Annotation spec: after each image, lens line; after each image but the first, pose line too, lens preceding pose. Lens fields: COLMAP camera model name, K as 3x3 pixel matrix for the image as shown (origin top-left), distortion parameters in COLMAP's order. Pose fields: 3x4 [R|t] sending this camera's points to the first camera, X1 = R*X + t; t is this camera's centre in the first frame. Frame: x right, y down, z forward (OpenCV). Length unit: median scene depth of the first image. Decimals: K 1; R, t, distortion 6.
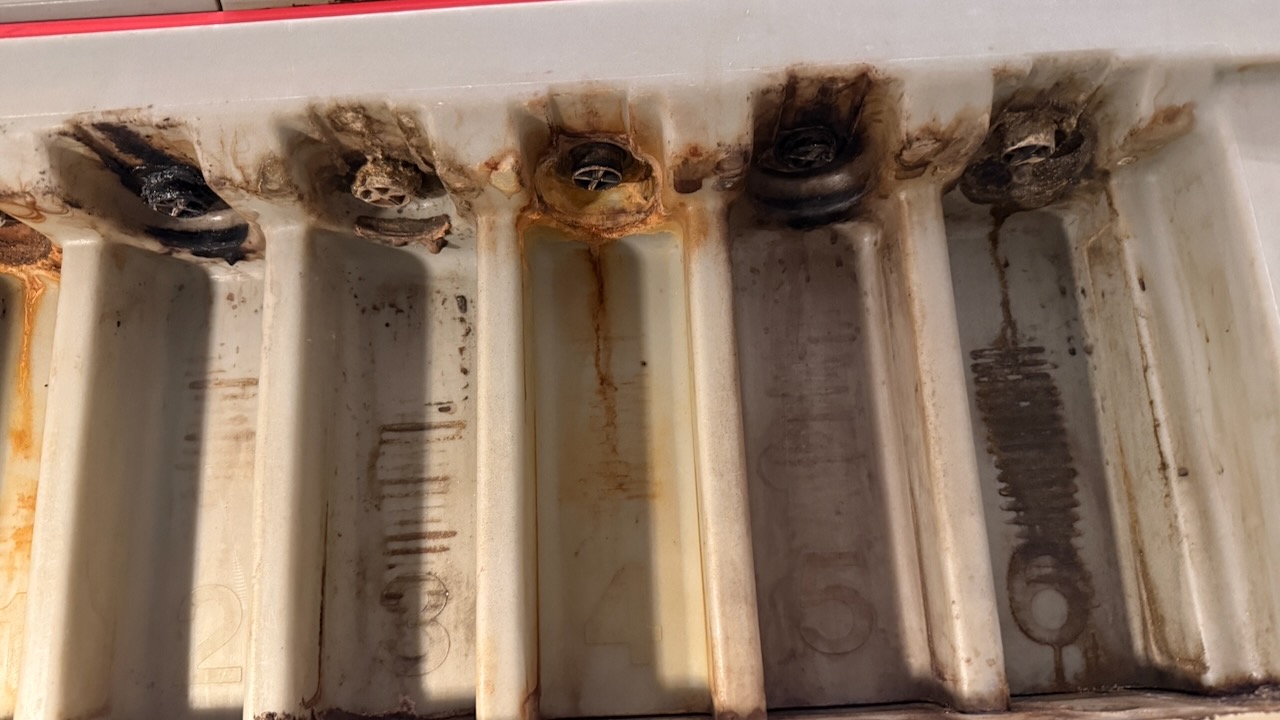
lens RADIAL K [[938.5, 0, 675.9], [0, 938.5, 366.4], [0, 0, 1]] dist [0.191669, -0.373263]
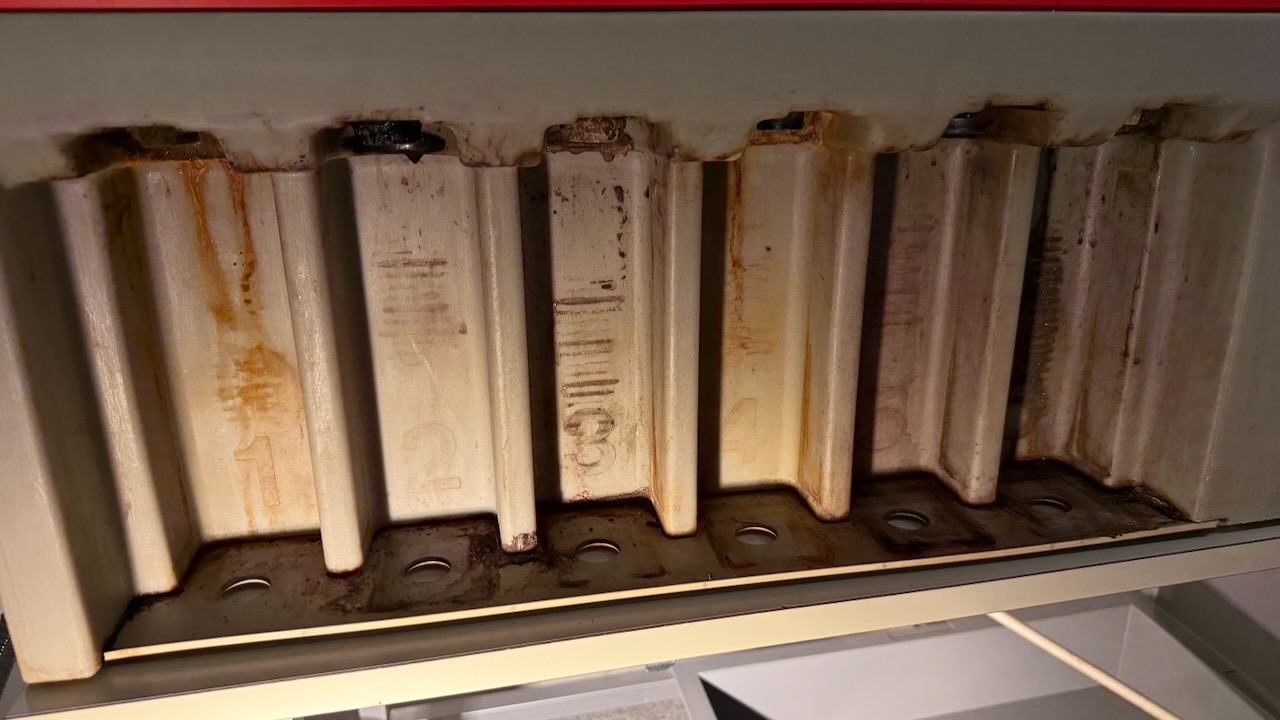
lens RADIAL K [[938.5, 0, 675.9], [0, 938.5, 366.4], [0, 0, 1]] dist [0.191669, -0.373263]
pose [[0.966443, -0.034583, 0.254543, -0.477822], [-0.115019, 0.827761, 0.549165, -0.547175], [-0.229693, -0.560014, 0.796006, -0.020259]]
